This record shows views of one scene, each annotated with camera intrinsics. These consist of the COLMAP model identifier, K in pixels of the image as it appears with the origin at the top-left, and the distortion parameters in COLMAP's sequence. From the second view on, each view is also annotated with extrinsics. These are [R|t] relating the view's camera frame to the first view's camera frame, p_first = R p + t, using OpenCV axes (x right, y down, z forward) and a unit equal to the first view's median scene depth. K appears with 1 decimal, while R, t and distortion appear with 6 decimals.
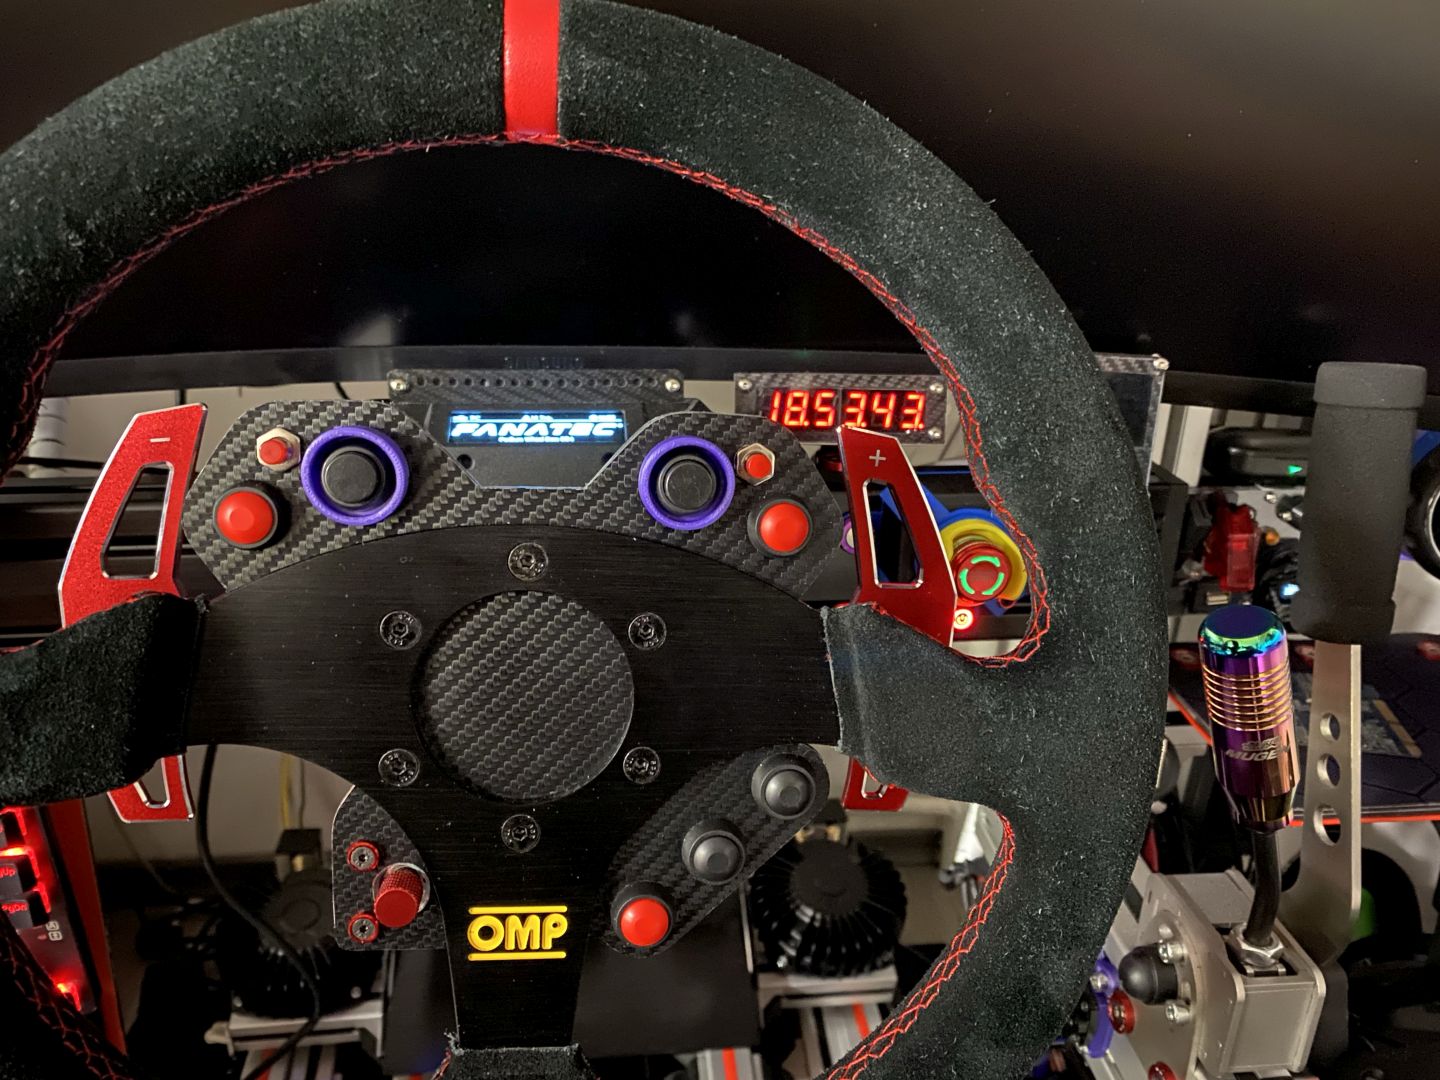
lens RADIAL K [[1095.4, 0, 707.9], [0, 1095.4, 564.1], [0, 0, 1]] dist [0.011237, -0.053385]
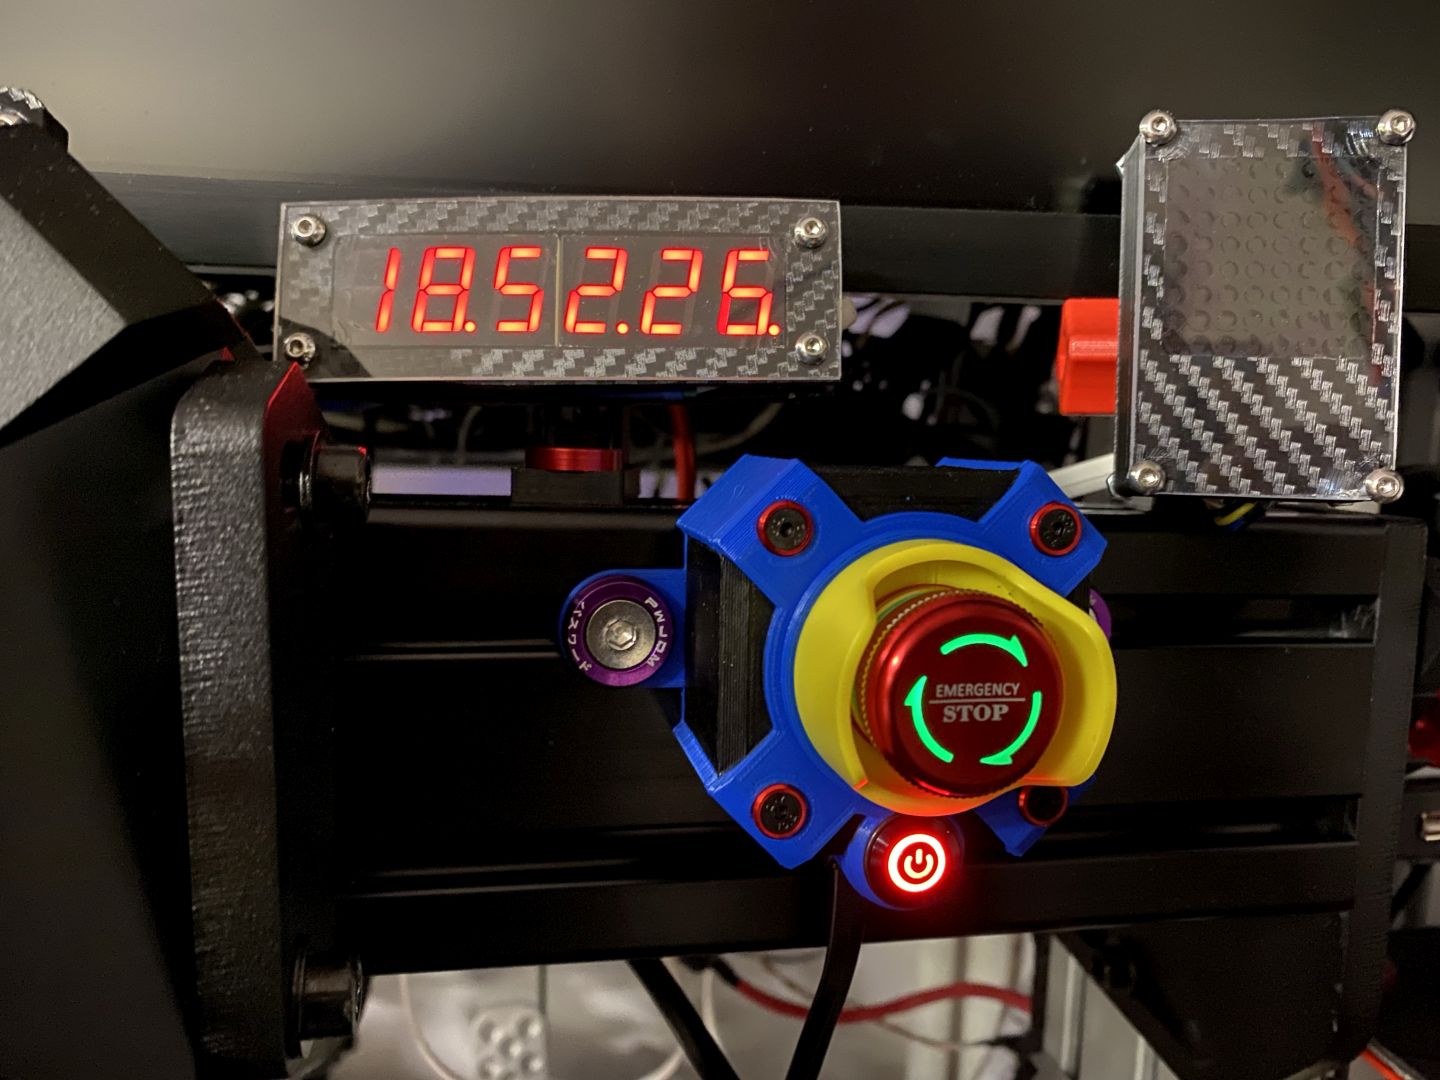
lens RADIAL K [[1127.7, 0, 737.4], [0, 1127.7, 545.1], [0, 0, 1]] dist [-0.013122, -0.011940]
pose [[0.996098, 0.000736, 0.088255, 0.147290], [0.023795, 0.960697, -0.276577, 0.050458], [-0.084990, 0.277598, 0.956930, 0.650478]]
